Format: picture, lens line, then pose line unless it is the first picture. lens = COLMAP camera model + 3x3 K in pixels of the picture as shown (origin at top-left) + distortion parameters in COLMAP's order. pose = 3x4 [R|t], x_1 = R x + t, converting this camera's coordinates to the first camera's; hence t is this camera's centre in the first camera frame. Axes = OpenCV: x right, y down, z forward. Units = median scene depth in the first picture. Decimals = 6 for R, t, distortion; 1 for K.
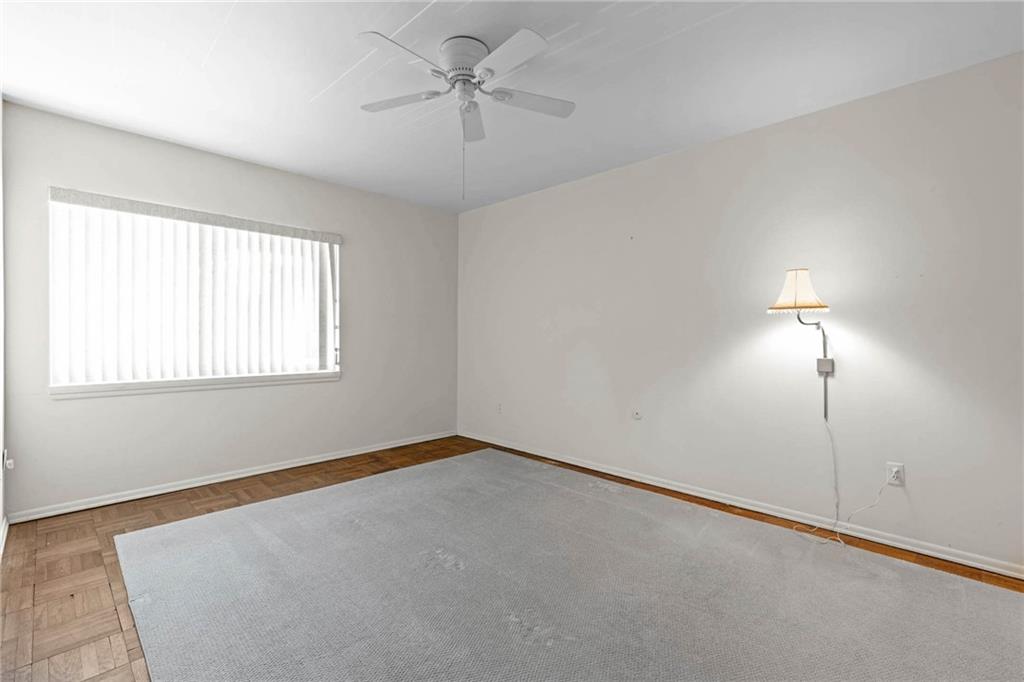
lens RADIAL K [[484.1, 0, 510.8], [0, 484.1, 337.3], [0, 0, 1]] dist [-0.003822, 0.002137]
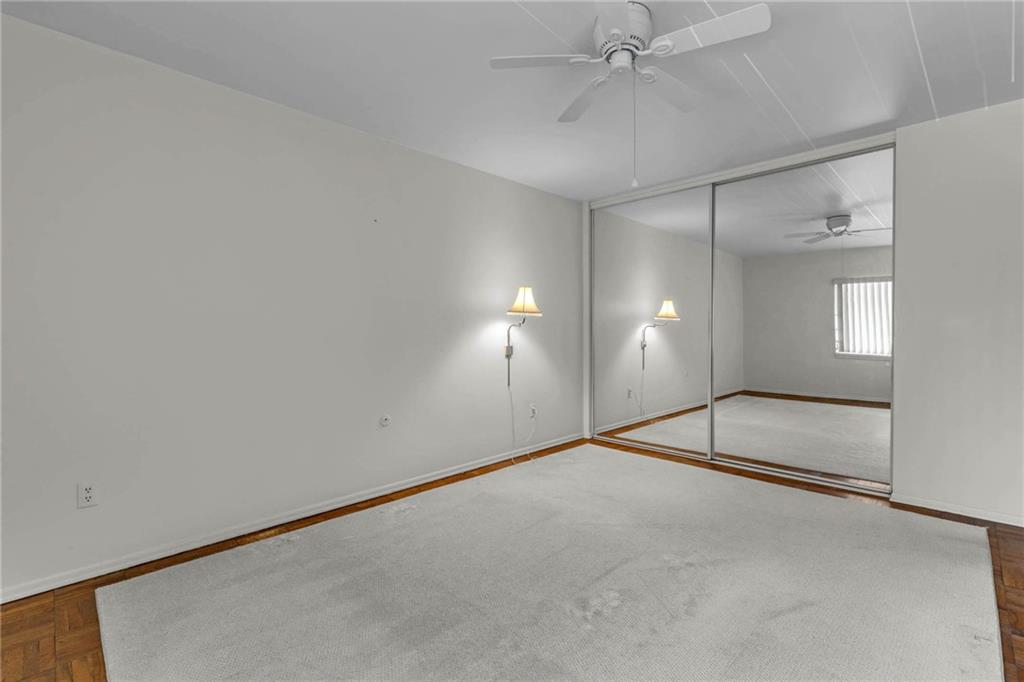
lens RADIAL K [[484.1, 0, 510.7], [0, 484.1, 335.6], [0, 0, 1]] dist [-0.003822, 0.002137]
pose [[-0.049390, -0.006155, 0.998761, -0.852041], [0.023368, 0.999700, 0.007316, 0.000311], [-0.998506, 0.023700, -0.049232, 1.059439]]
